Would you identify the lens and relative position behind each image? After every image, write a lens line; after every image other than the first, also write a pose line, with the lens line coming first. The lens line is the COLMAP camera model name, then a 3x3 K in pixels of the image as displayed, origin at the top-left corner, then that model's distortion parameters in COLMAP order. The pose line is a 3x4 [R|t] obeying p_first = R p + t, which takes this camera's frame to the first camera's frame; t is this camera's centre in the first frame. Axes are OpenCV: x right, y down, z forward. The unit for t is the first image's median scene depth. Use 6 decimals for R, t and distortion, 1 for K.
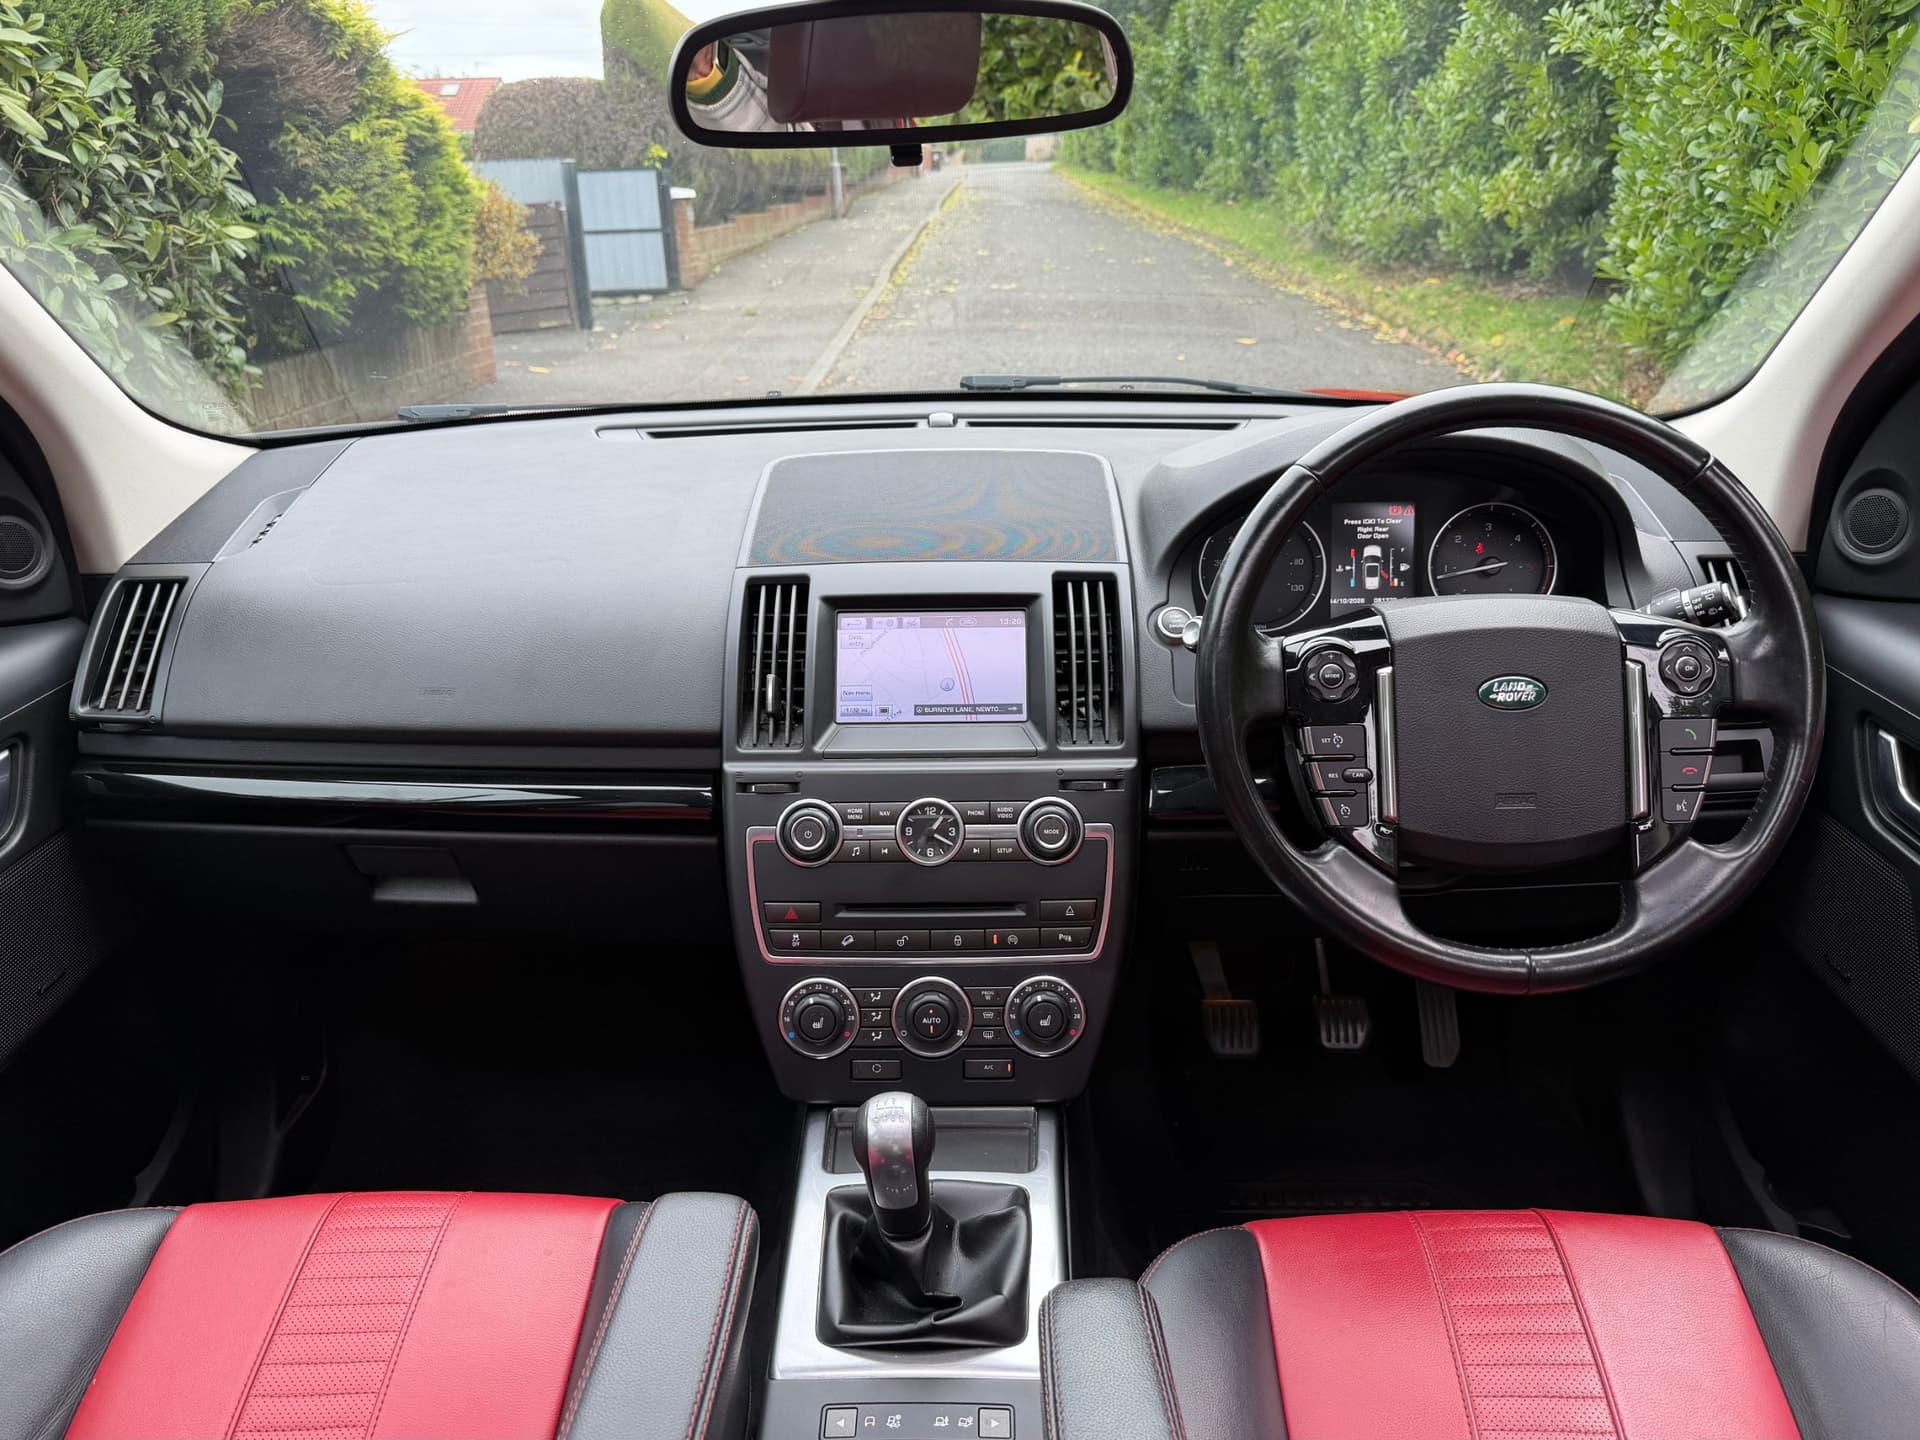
lens RADIAL K [[1396.5, 0, 945.4], [0, 1396.5, 717.1], [0, 0, 1]] dist [0.051905, -0.068886]
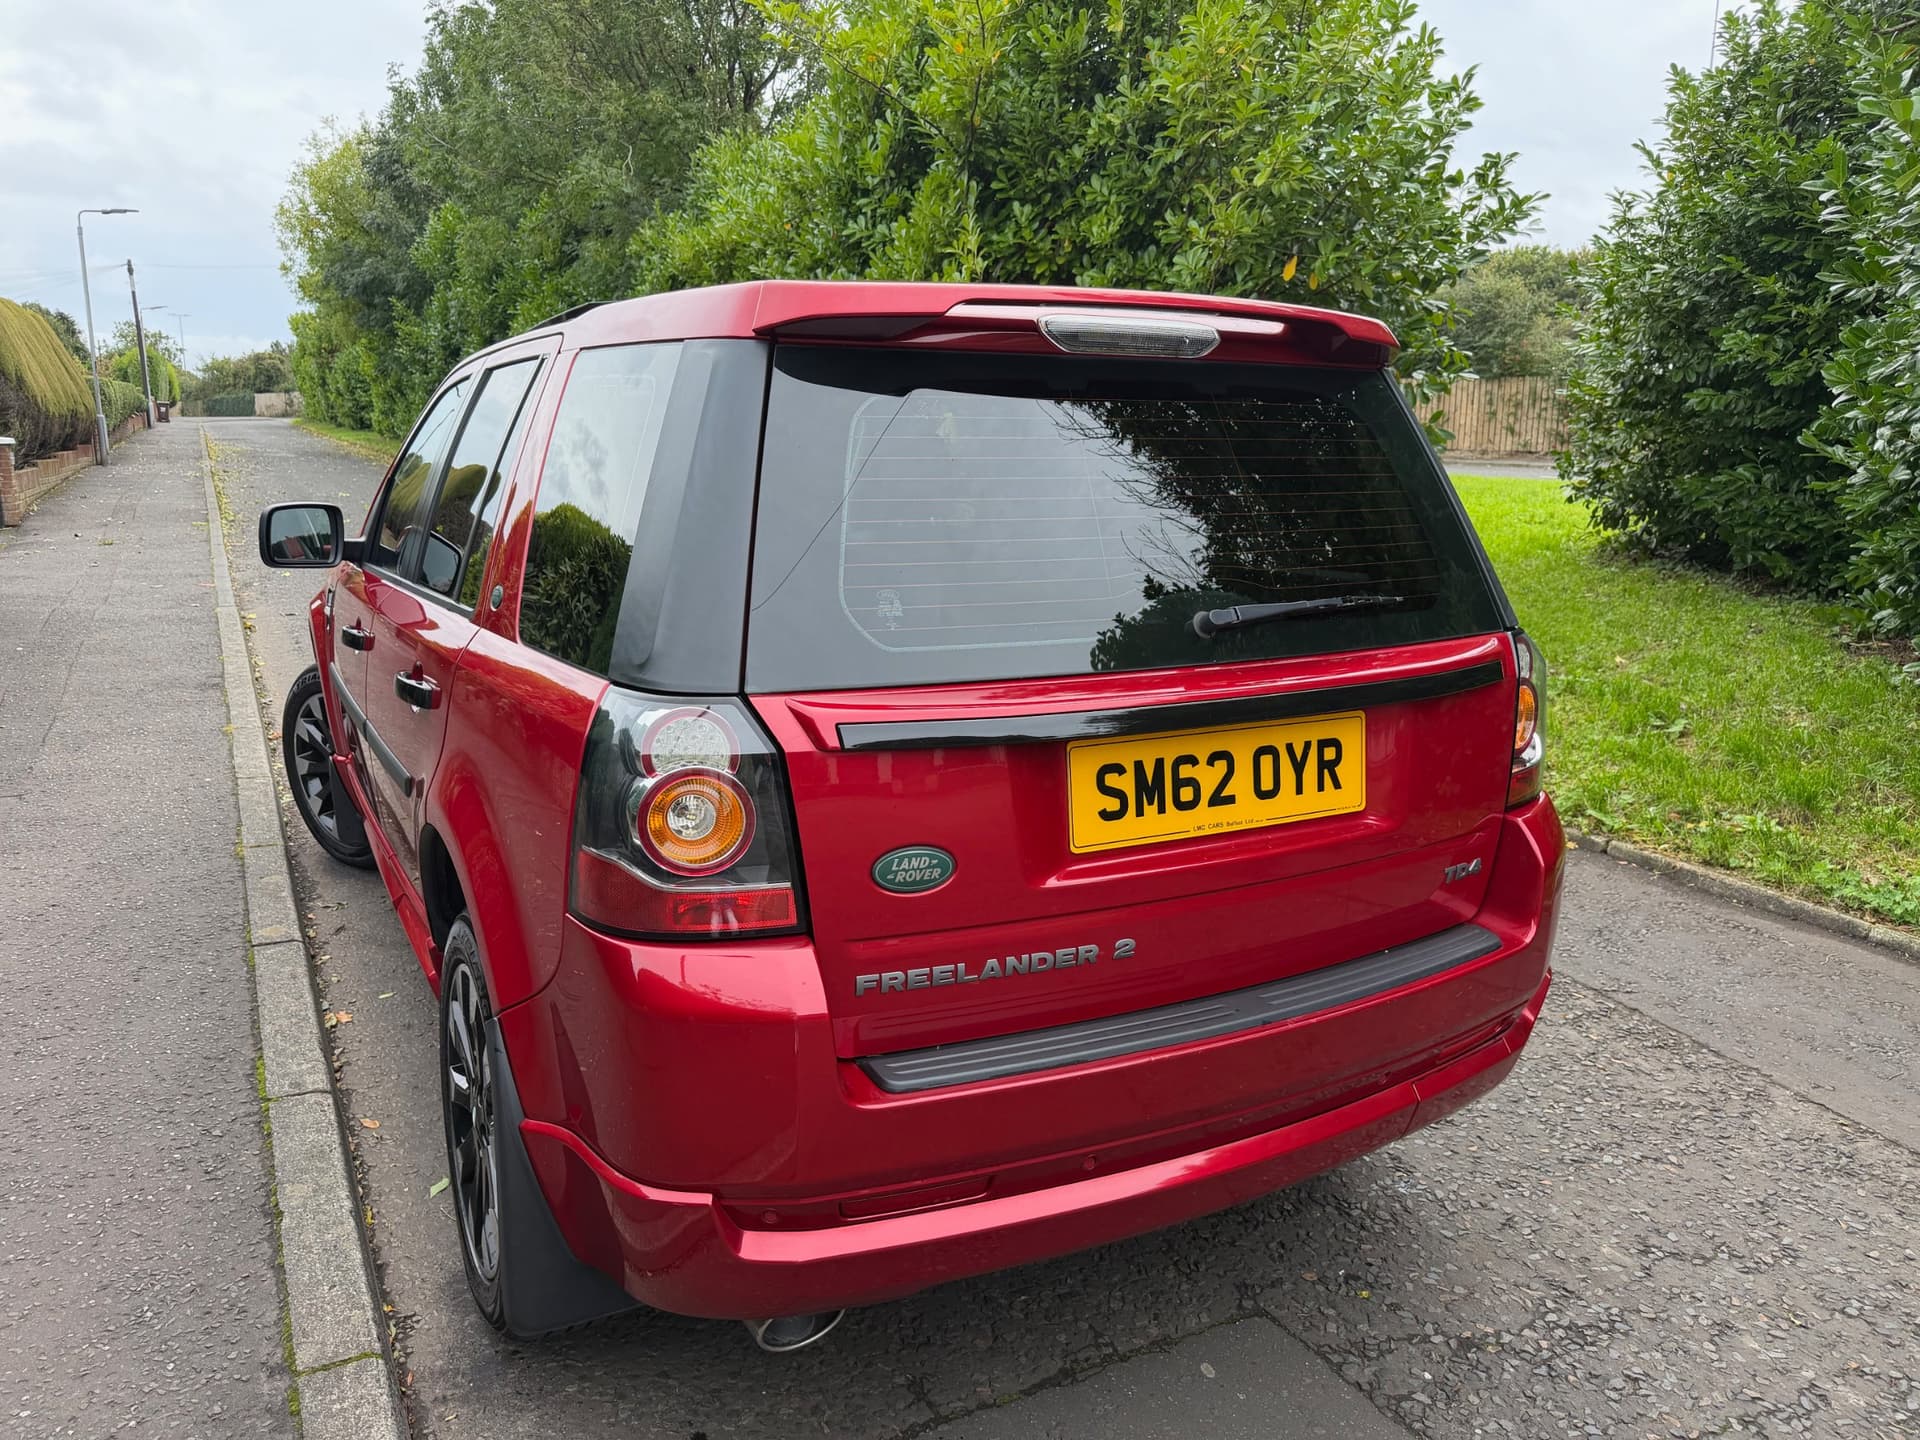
lens RADIAL K [[1366.7, 0, 944.4], [0, 1366.7, 725.0], [0, 0, 1]] dist [0.028452, -0.043194]
pose [[0.867611, -0.072519, 0.491928, -0.335206], [0.150795, 0.981092, -0.121326, 0.264787], [-0.473828, 0.179444, 0.862141, -0.707370]]
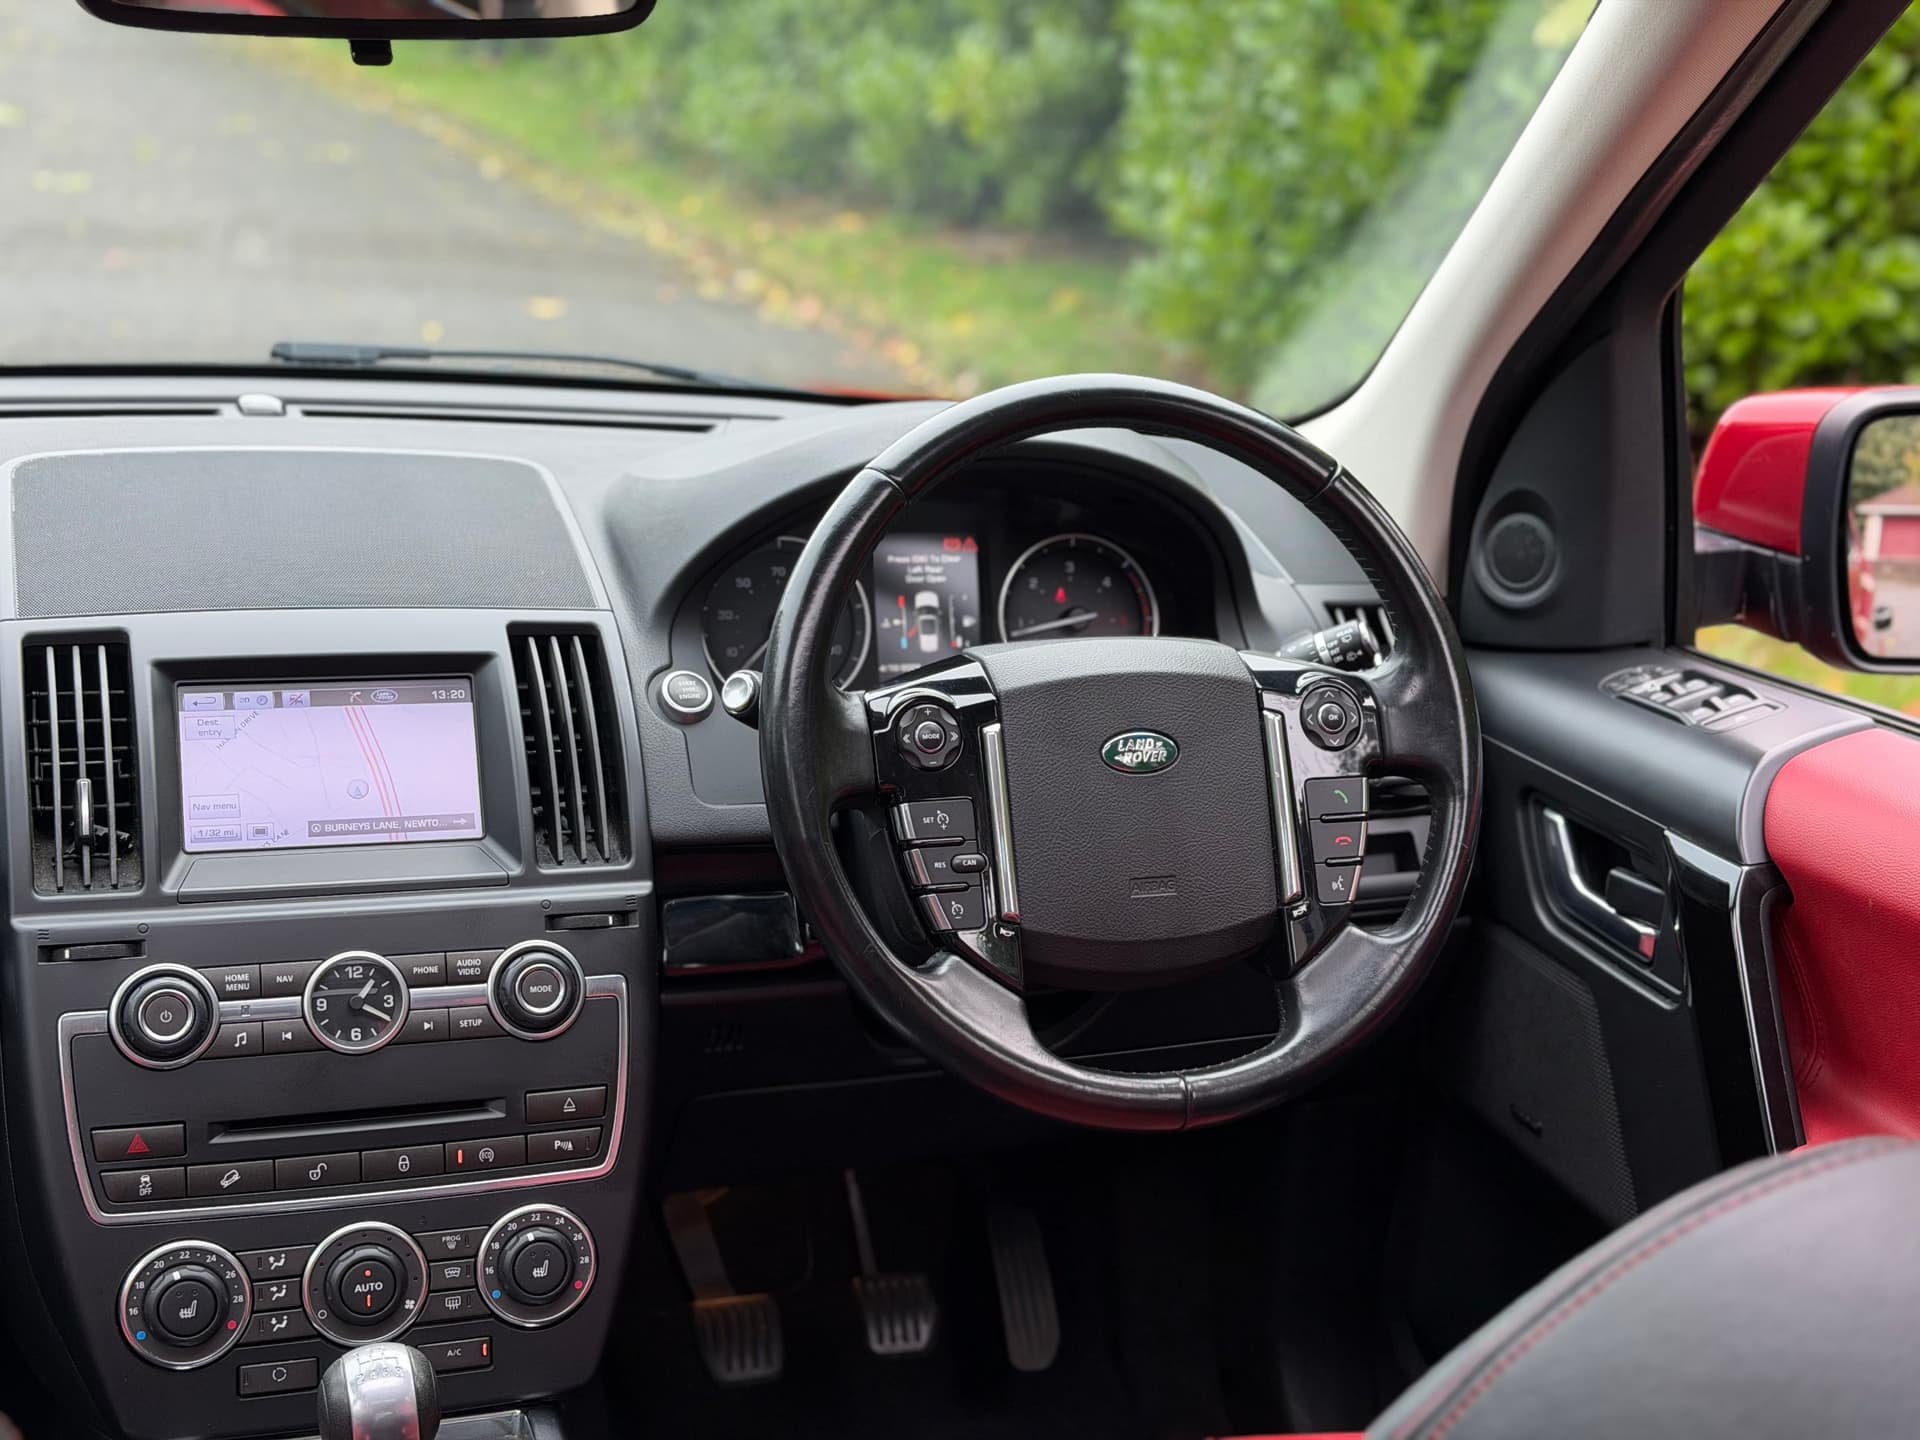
lens RADIAL K [[2664.9, 0, 935.7], [0, 2664.9, 730.4], [0, 0, 1]] dist [0.163294, 0.000000]
pose [[0.935671, -0.020965, 0.352250, -0.051945], [0.057905, 0.993824, -0.094661, 0.023228], [-0.348090, 0.108968, 0.931106, -0.080290]]
